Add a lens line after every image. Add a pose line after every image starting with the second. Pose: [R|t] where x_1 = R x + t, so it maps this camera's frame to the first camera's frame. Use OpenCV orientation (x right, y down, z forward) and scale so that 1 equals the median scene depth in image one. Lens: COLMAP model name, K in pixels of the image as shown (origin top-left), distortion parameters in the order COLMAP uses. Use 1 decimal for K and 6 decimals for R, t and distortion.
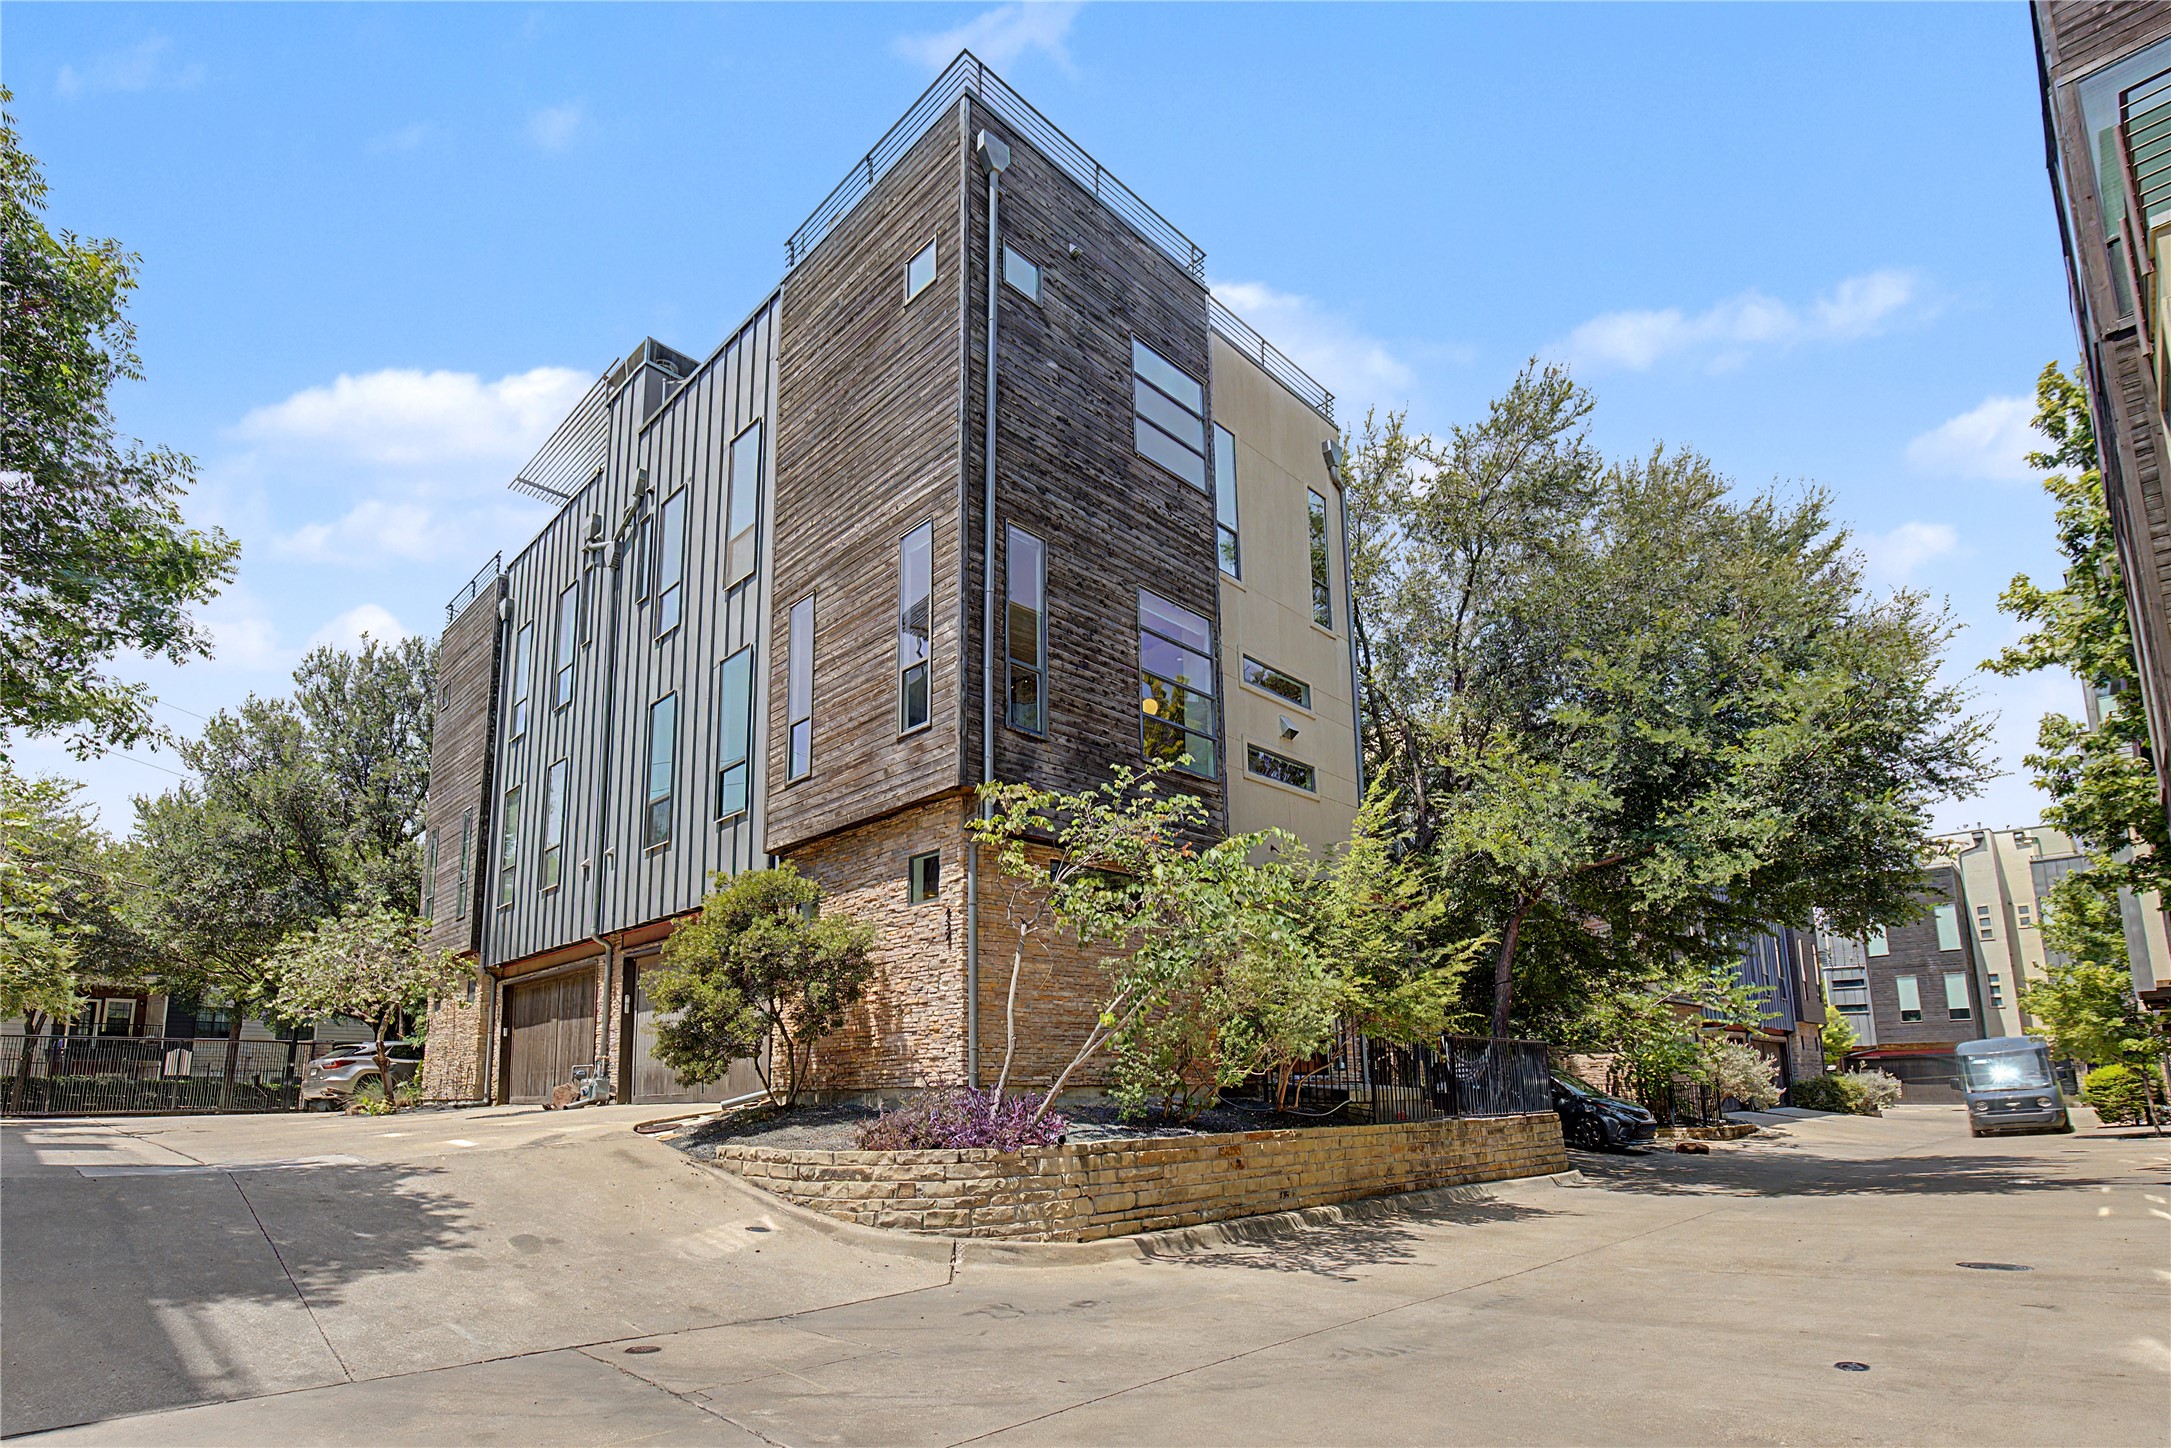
lens RADIAL K [[1008.2, 0, 1098.4], [0, 1008.2, 734.6], [0, 0, 1]] dist [0.000606, 0.000025]
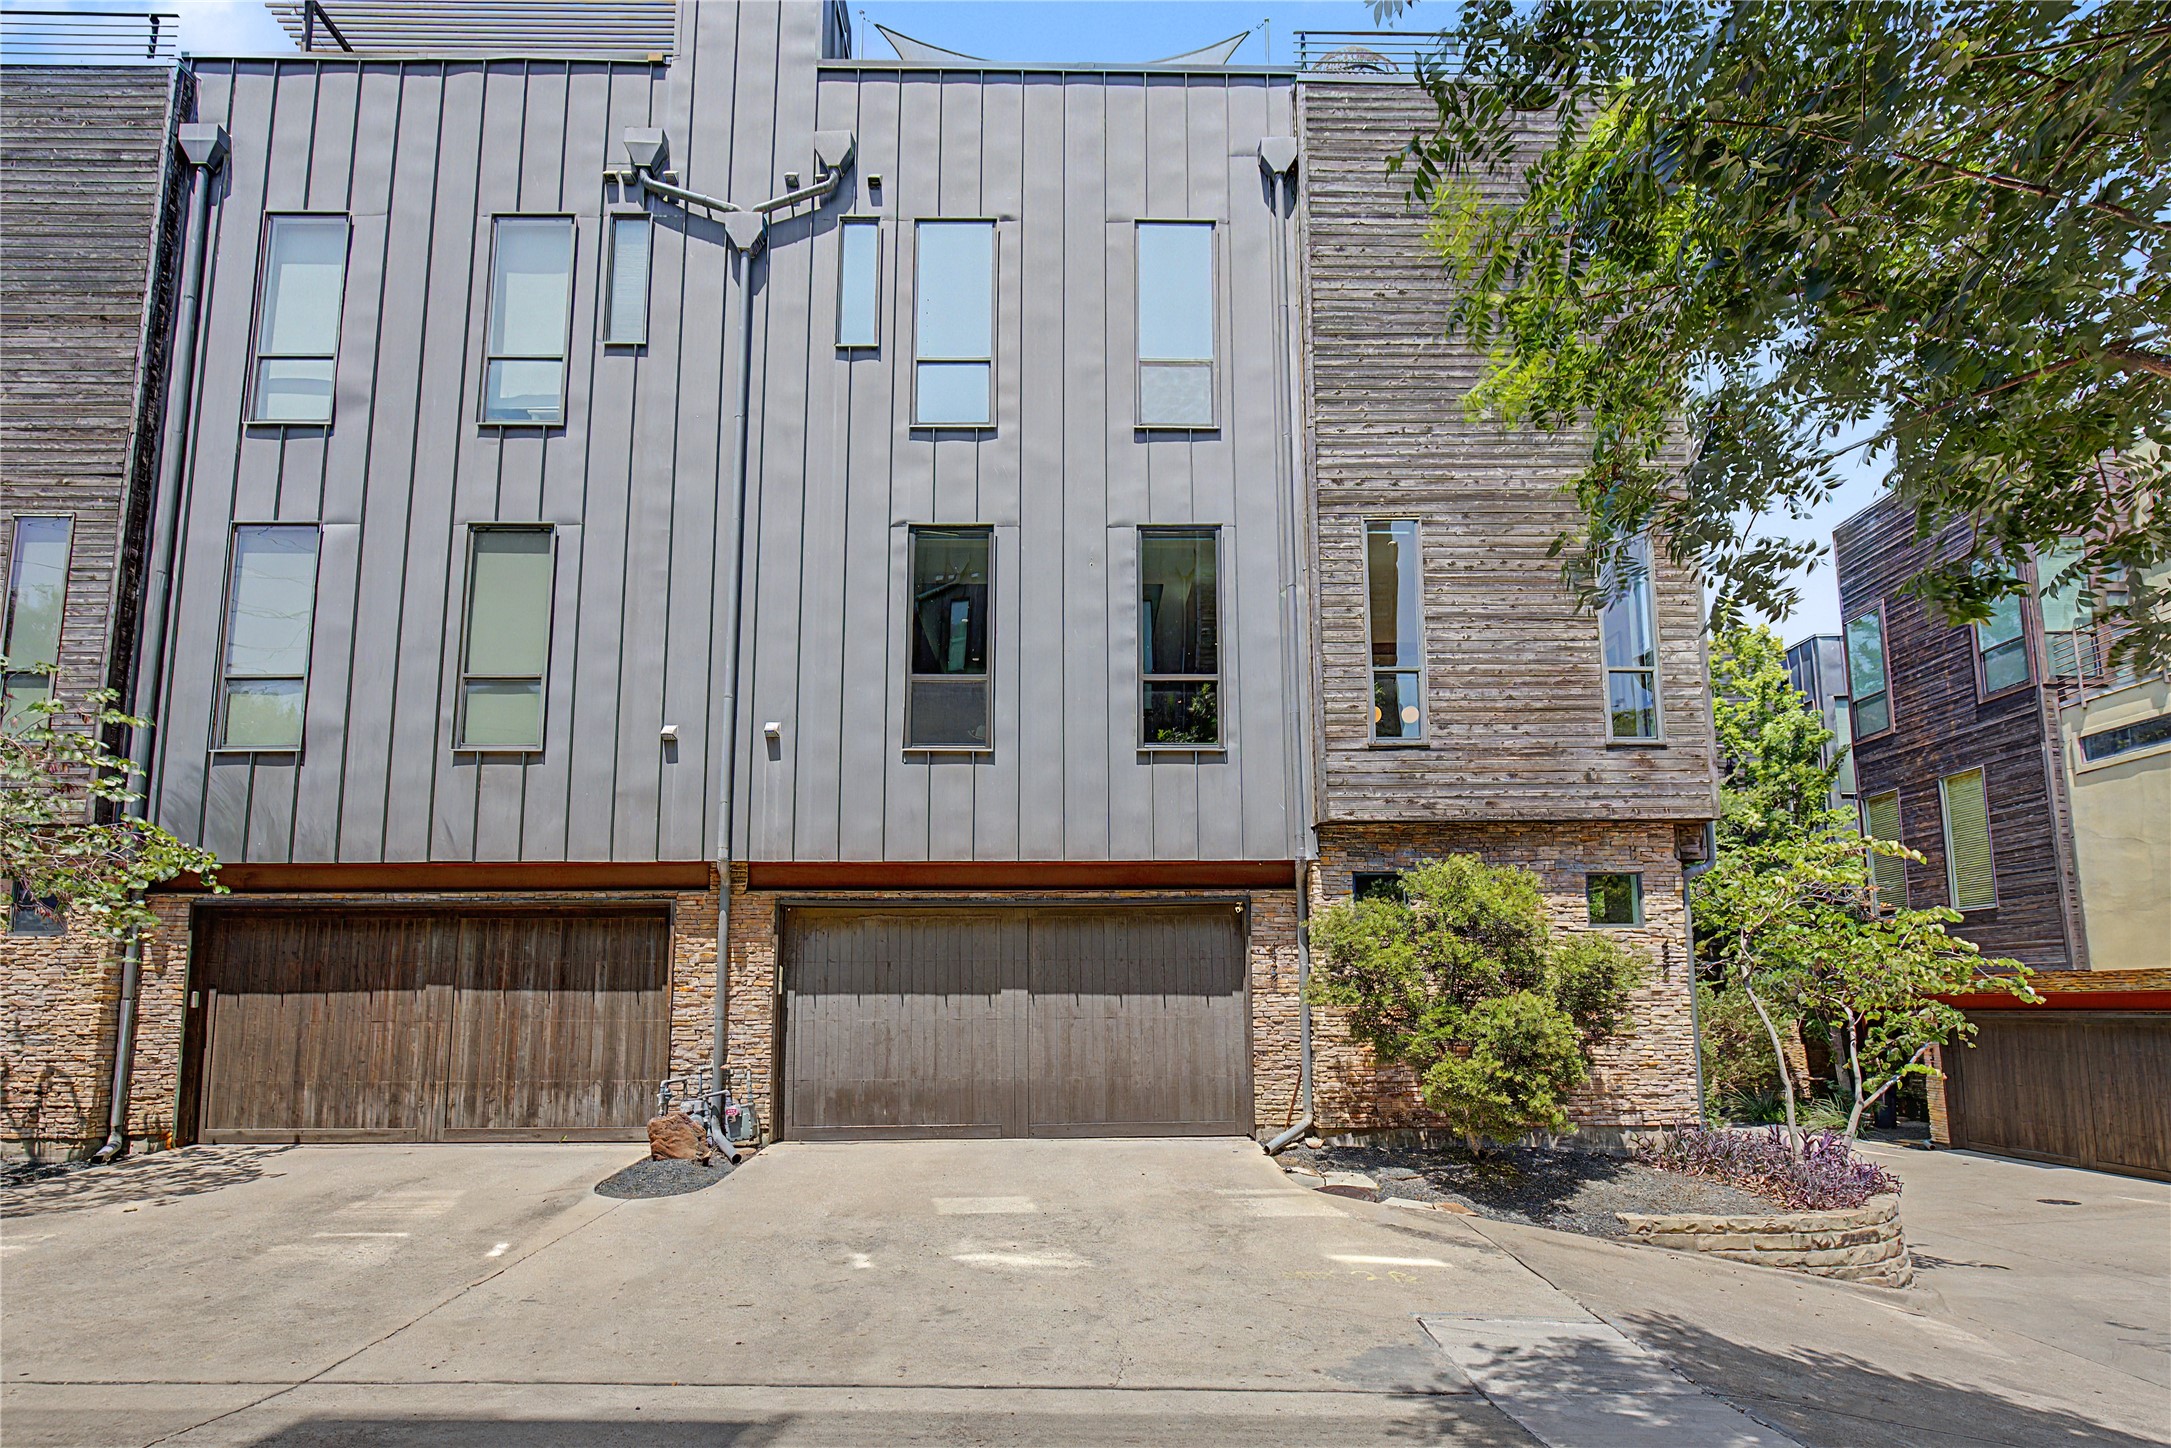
lens RADIAL K [[1005.5, 0, 1088.1], [0, 1005.5, 709.4], [0, 0, 1]] dist [0.000416, 0.000445]
pose [[0.697197, 0.212845, 0.684553, -0.922657], [-0.243031, 0.968535, -0.053623, 0.109269], [-0.674427, -0.128982, 0.726988, 0.524141]]
